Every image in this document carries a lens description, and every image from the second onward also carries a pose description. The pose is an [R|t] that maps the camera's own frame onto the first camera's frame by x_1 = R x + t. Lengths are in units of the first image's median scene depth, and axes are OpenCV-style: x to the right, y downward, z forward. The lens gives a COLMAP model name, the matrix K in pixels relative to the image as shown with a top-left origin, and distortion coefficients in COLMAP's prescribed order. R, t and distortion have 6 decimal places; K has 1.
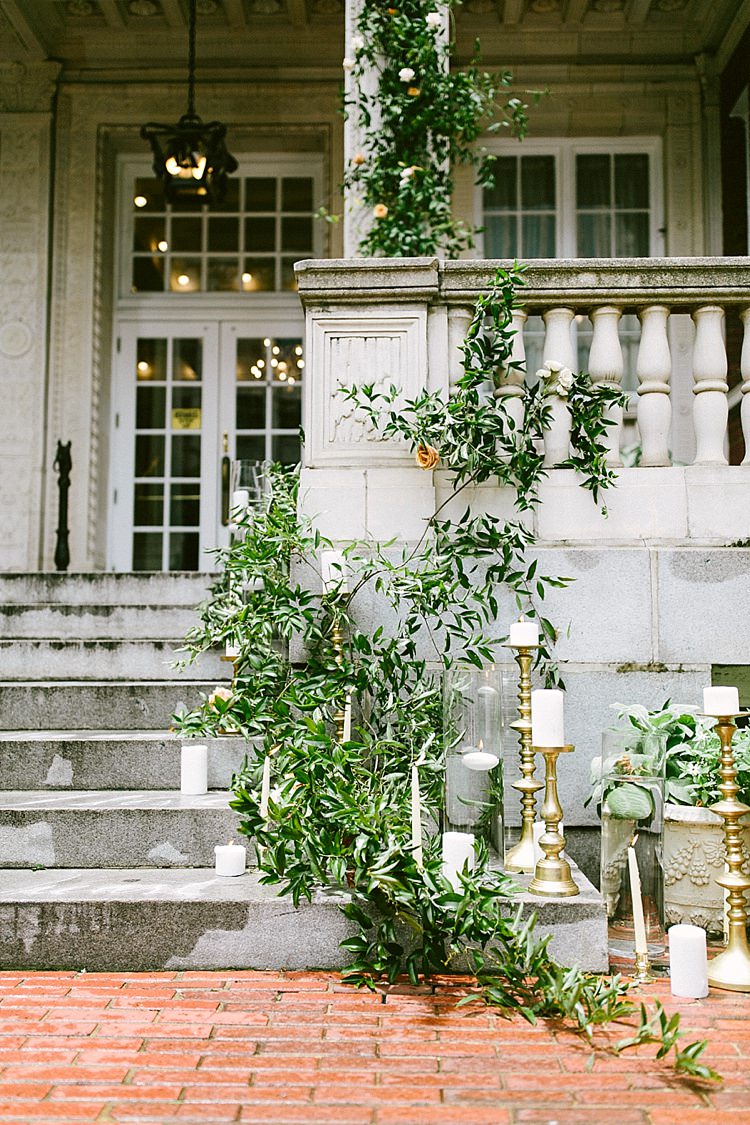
lens RADIAL K [[1083.7, 0, 370.0], [0, 1083.7, 542.2], [0, 0, 1]] dist [0.099197, -0.125345]
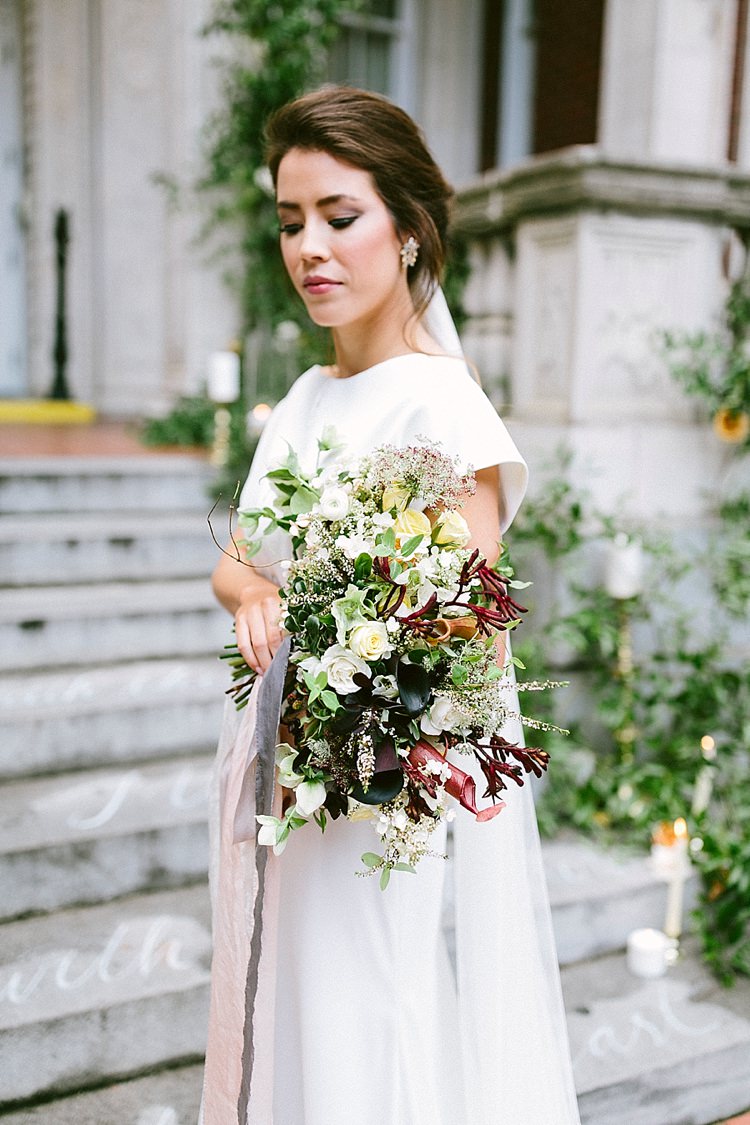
lens RADIAL K [[1083.7, 0, 370.0], [0, 1083.7, 542.2], [0, 0, 1]] dist [0.099197, -0.125345]
pose [[0.888683, -0.045874, 0.456221, -0.531115], [-0.077090, 0.965871, 0.247287, -0.163578], [-0.451994, -0.254930, 0.854817, 0.342886]]
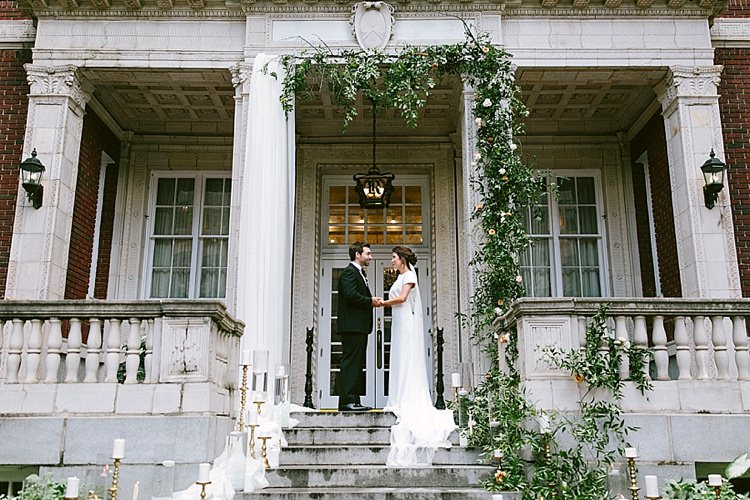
lens RADIAL K [[697.9, 0, 380.4], [0, 697.9, 252.6], [0, 0, 1]] dist [0.099740, -0.111233]
pose [[0.999919, -0.001603, 0.012591, -0.399007], [0.003265, 0.991103, -0.133057, -0.138778], [-0.012266, 0.133087, 0.991028, -0.633119]]
